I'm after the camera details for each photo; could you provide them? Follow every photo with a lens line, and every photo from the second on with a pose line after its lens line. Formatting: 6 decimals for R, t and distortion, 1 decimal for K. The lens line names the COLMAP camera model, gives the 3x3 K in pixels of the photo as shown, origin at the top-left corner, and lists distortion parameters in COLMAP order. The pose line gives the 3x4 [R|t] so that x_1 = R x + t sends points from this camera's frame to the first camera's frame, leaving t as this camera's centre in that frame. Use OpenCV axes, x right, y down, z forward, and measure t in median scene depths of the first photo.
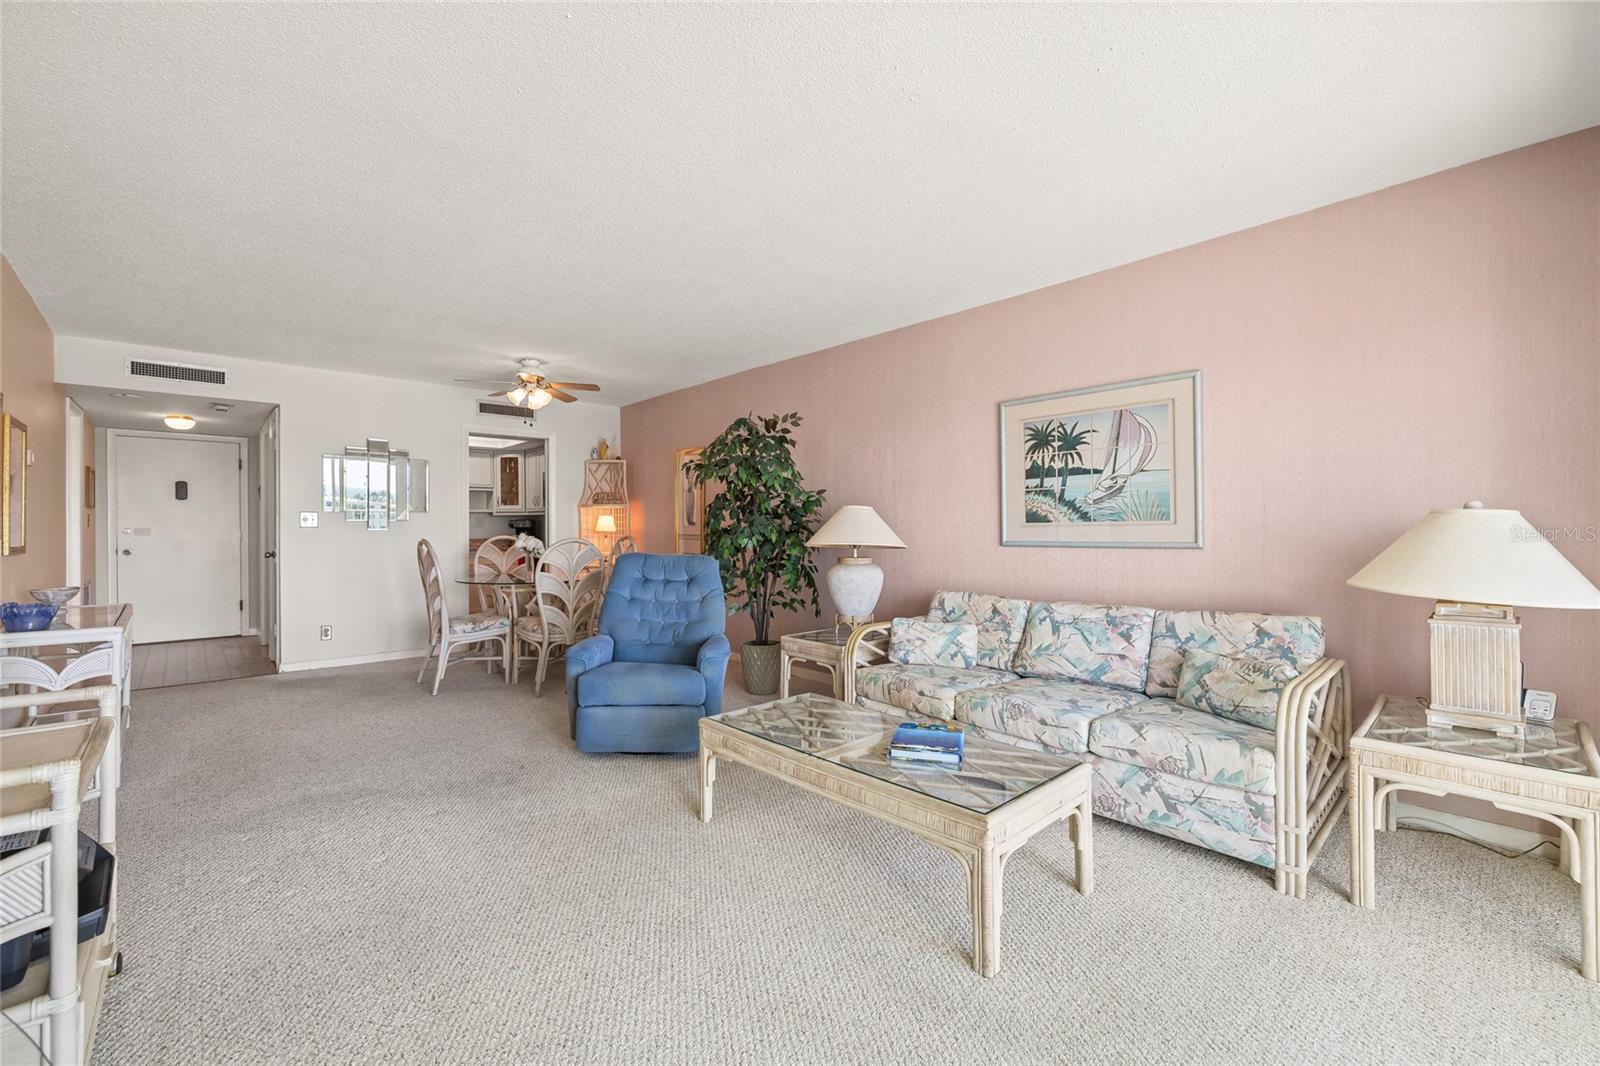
lens RADIAL K [[672.1, 0, 795.5], [0, 672.1, 535.5], [0, 0, 1]] dist [0.001182, -0.000203]
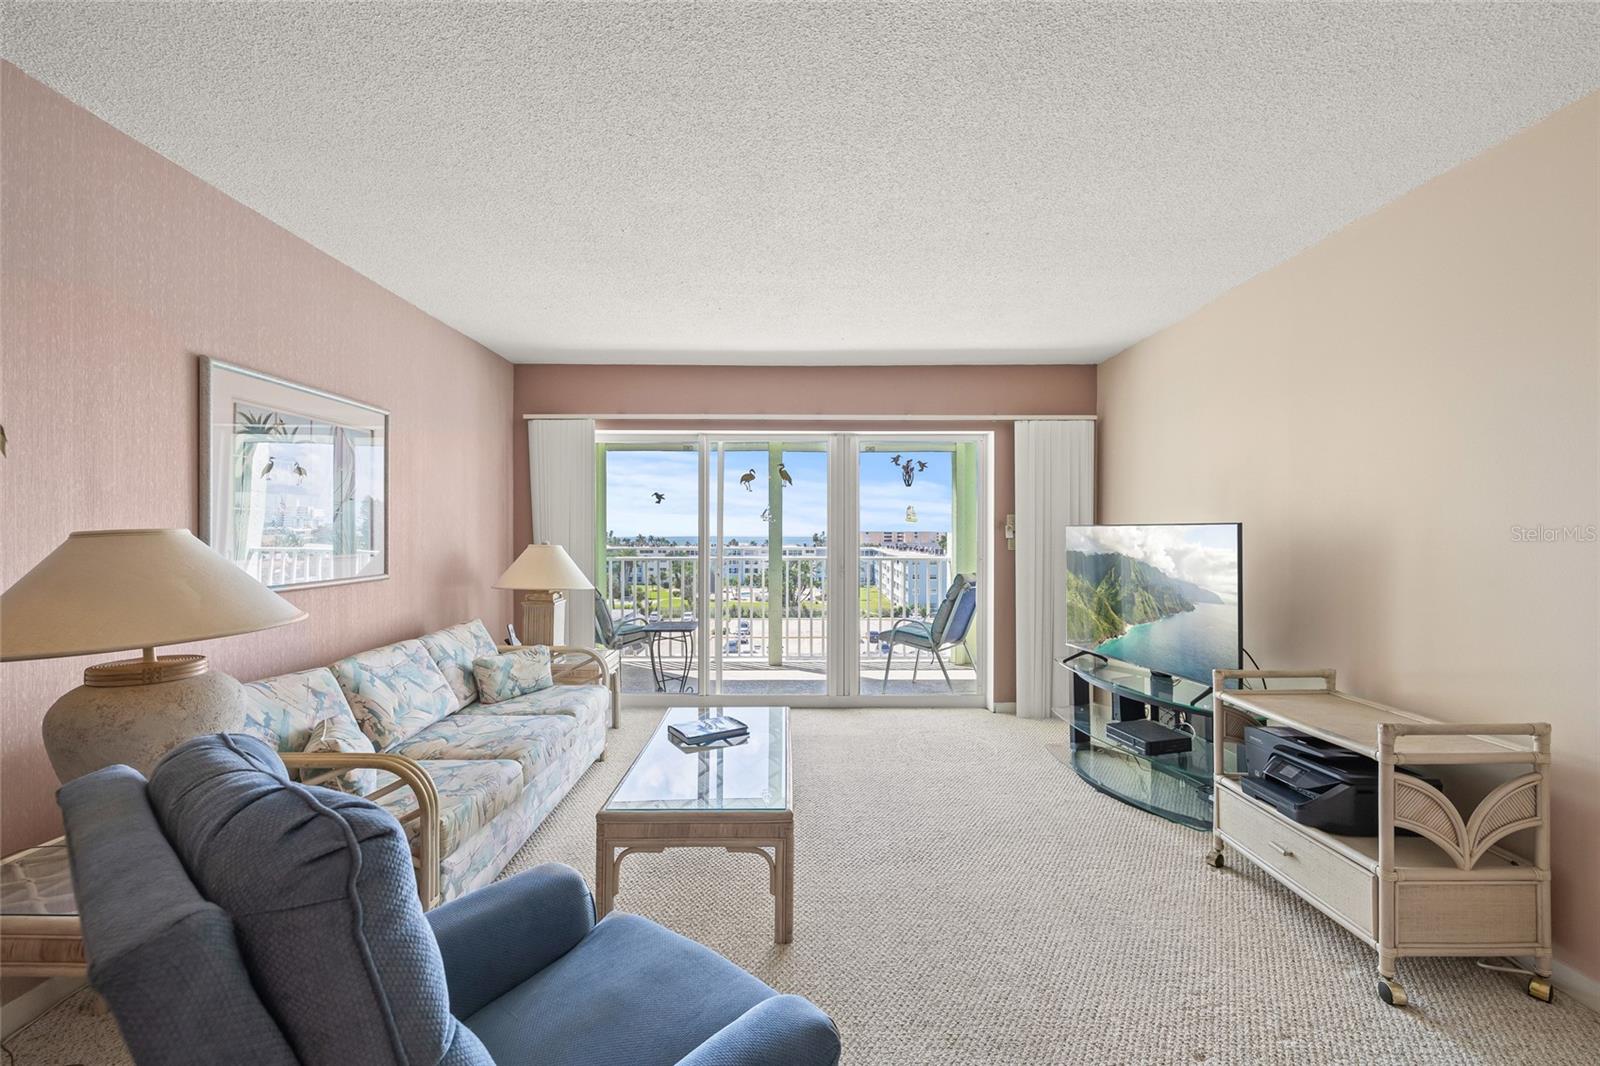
lens RADIAL K [[672.1, 0, 795.5], [0, 672.1, 535.5], [0, 0, 1]] dist [0.001182, -0.000203]
pose [[-0.739958, 0.000686, 0.672652, -0.517486], [0.007735, 0.999942, 0.007489, -0.047015], [-0.672608, 0.010744, -0.739921, 1.193428]]
